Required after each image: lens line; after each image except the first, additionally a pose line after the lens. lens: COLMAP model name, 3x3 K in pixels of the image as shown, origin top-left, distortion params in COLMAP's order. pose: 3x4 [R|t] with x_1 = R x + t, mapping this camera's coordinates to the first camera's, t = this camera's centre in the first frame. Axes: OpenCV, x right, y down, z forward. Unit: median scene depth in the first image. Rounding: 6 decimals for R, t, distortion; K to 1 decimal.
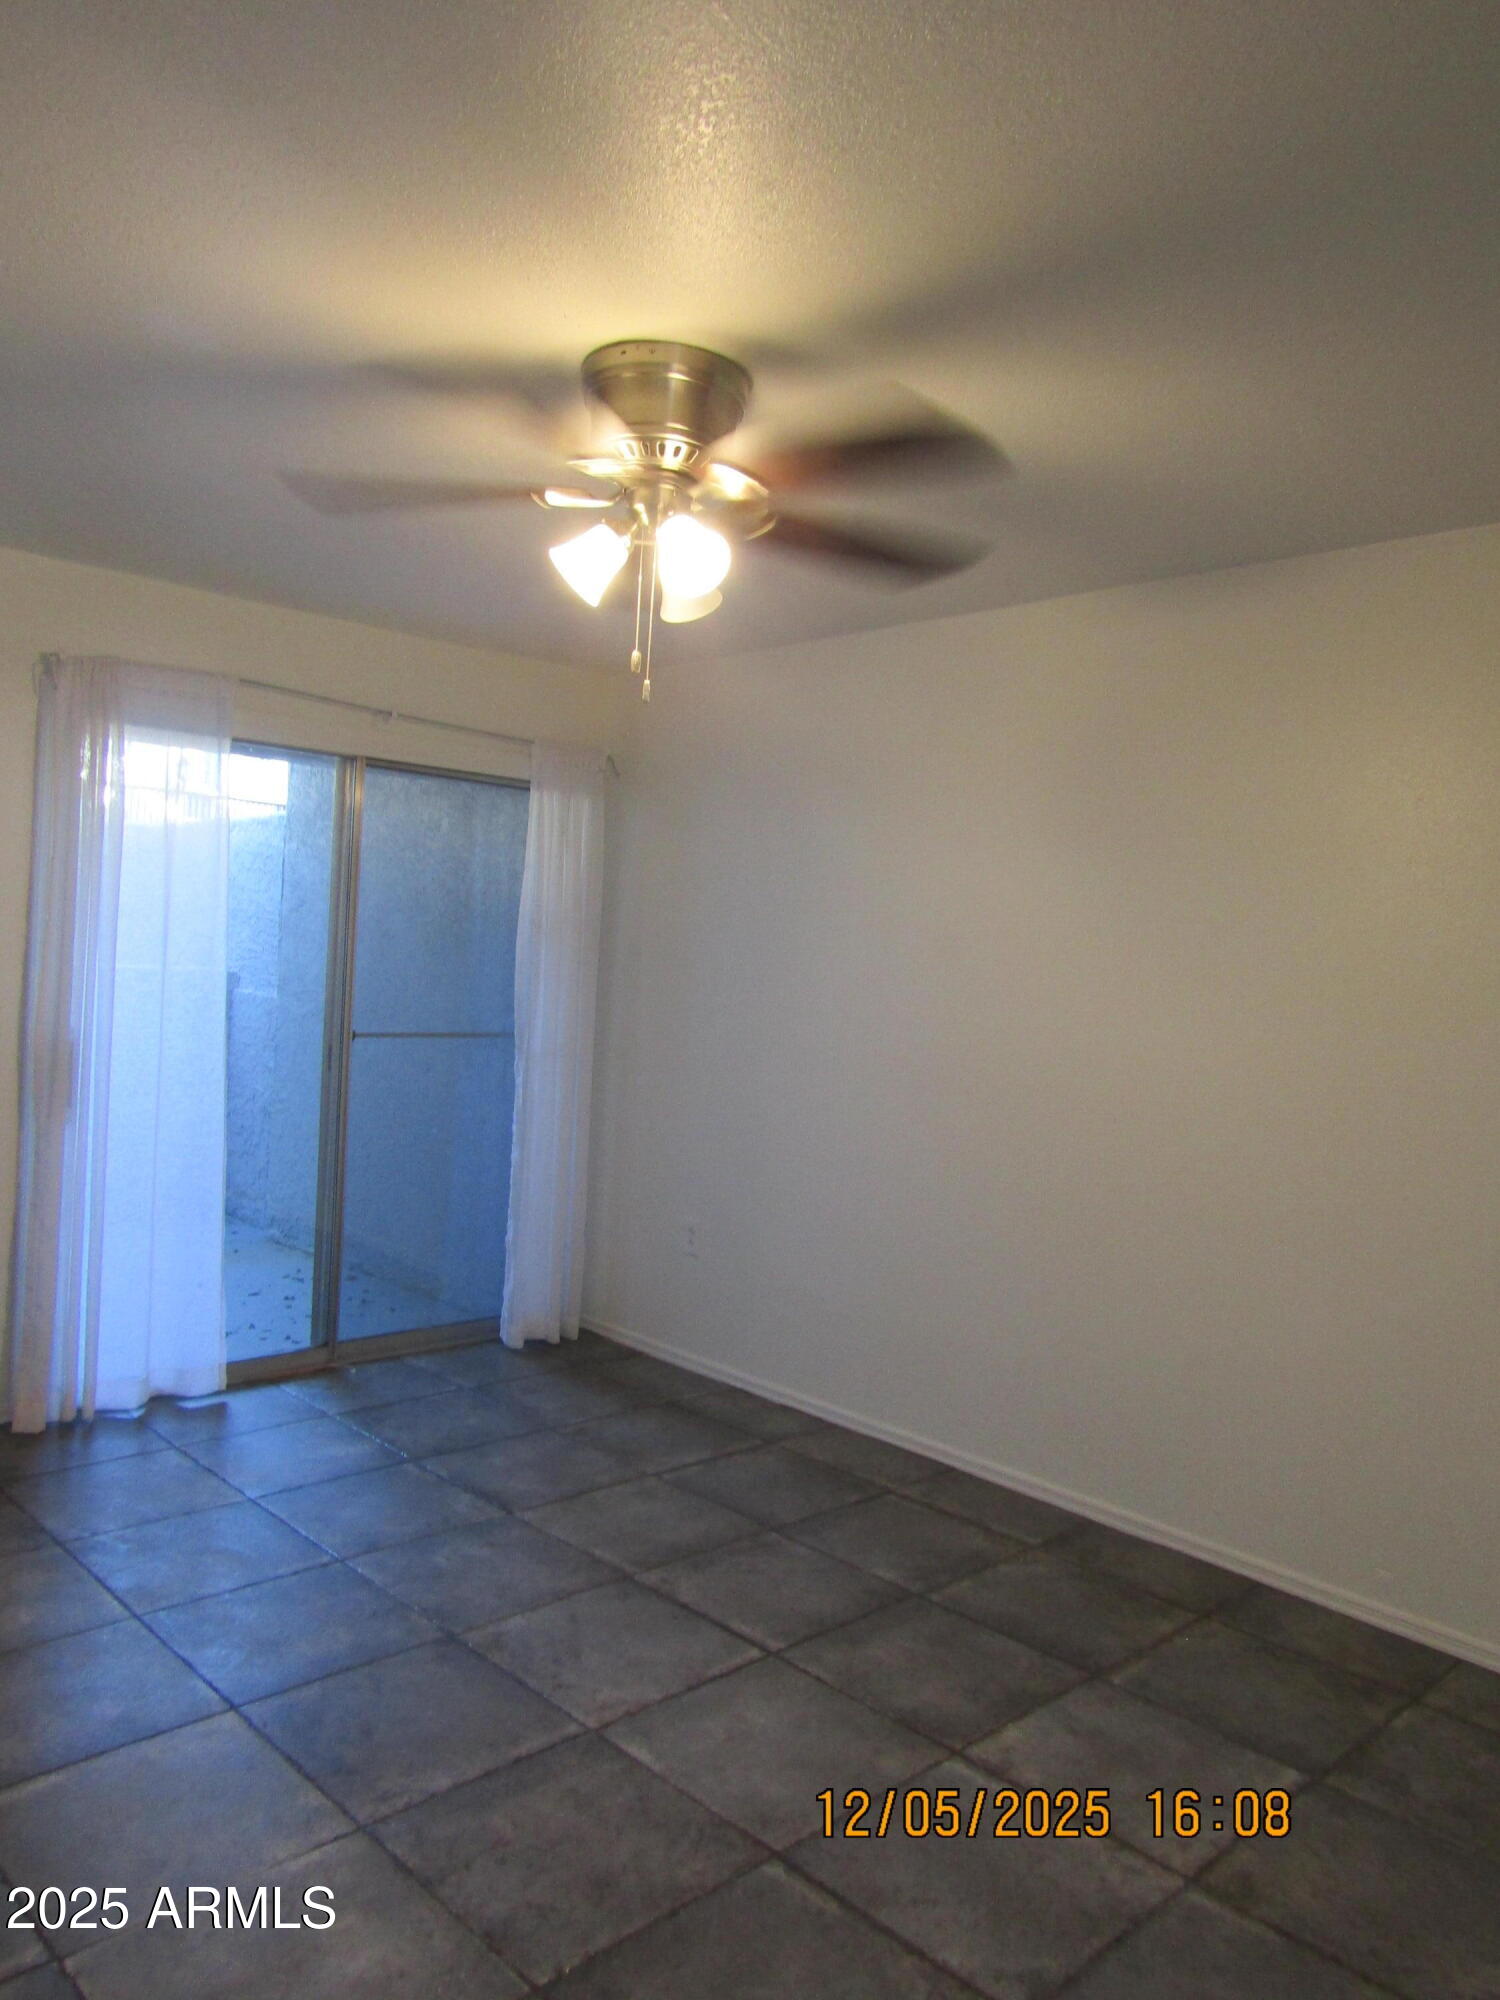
lens RADIAL K [[1423.8, 0, 749.6], [0, 1423.8, 1004.4], [0, 0, 1]] dist [-0.012843, 0.002248]
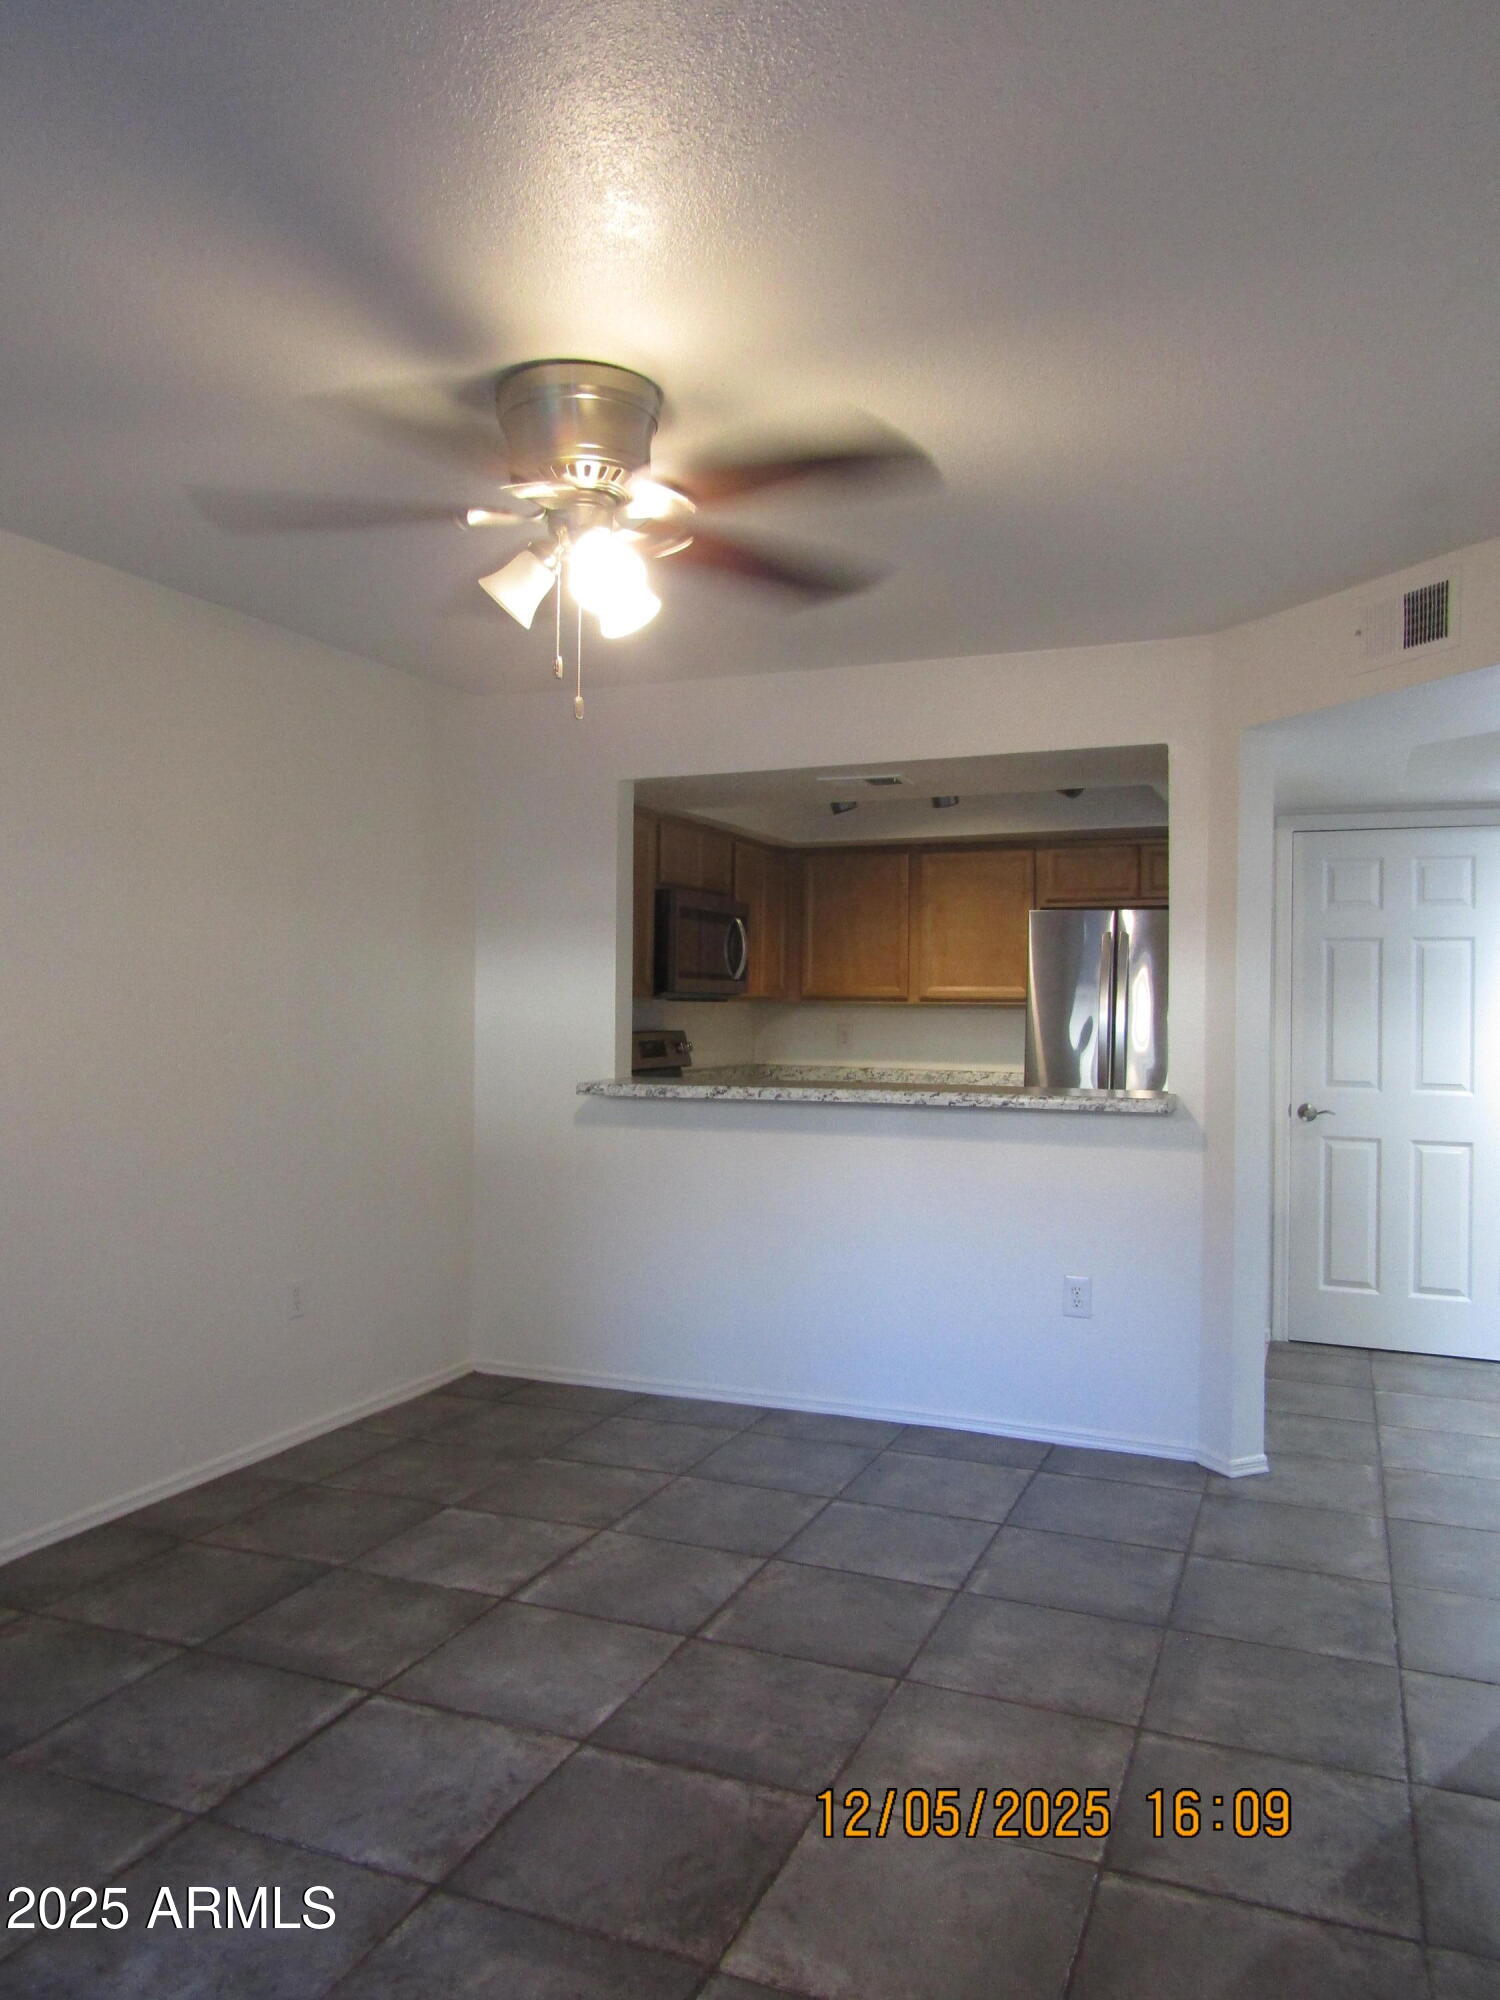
lens RADIAL K [[1423.8, 0, 750.4], [0, 1423.8, 996.9], [0, 0, 1]] dist [-0.012843, 0.002248]
pose [[-0.386411, -0.061398, 0.920281, -0.954108], [0.000174, 0.997777, 0.066641, -0.073159], [-0.922327, 0.025911, -0.385541, 1.153556]]
